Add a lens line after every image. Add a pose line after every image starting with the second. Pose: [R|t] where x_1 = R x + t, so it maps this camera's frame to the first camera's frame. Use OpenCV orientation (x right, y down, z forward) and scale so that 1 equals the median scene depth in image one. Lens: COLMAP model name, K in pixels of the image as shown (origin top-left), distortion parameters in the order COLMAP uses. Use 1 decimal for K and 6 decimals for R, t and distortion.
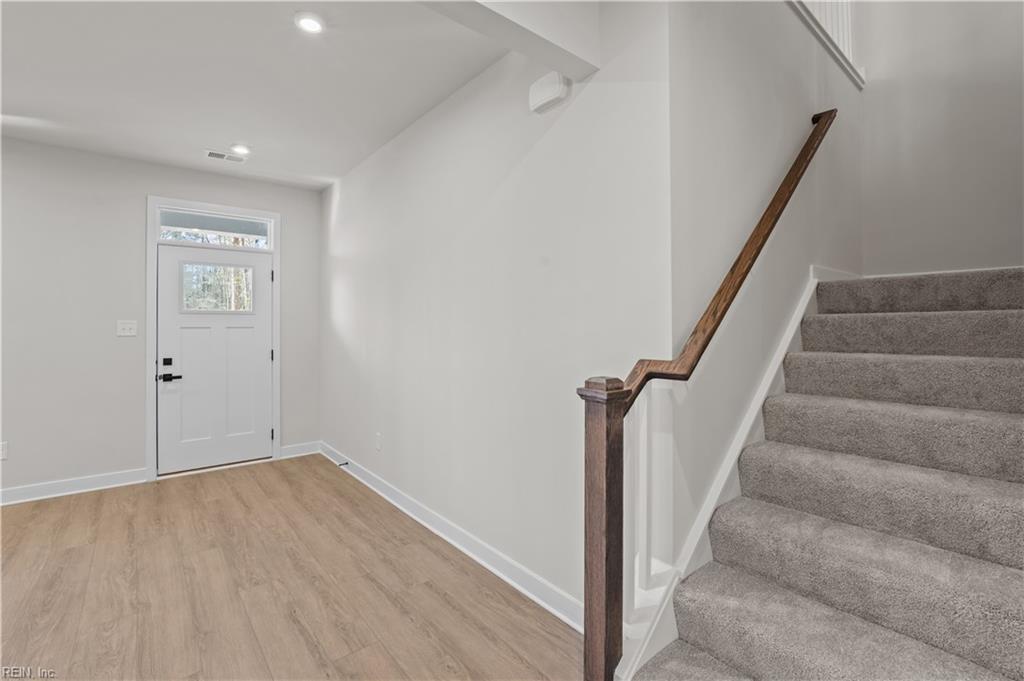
lens RADIAL K [[450.7, 0, 514.2], [0, 450.7, 335.7], [0, 0, 1]] dist [-0.014805, -0.000007]
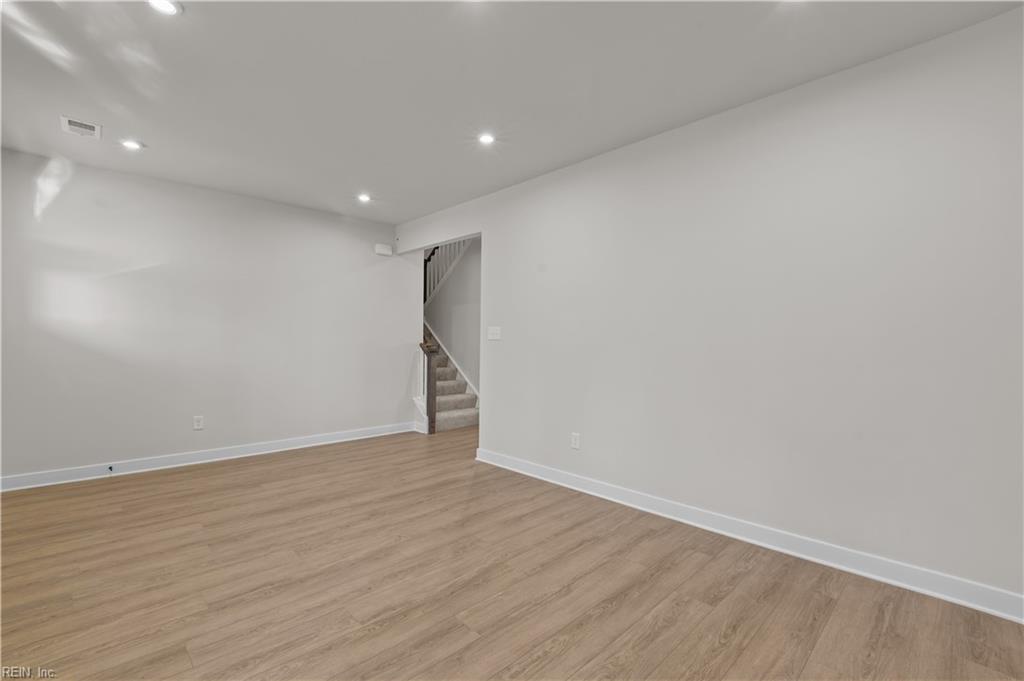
lens RADIAL K [[450.7, 0, 514.2], [0, 450.7, 335.7], [0, 0, 1]] dist [-0.014805, -0.000007]
pose [[-0.085075, 0.014177, 0.996274, -2.004056], [0.013907, 0.999818, -0.013040, 0.034560], [-0.996277, 0.012745, -0.085257, 0.301881]]
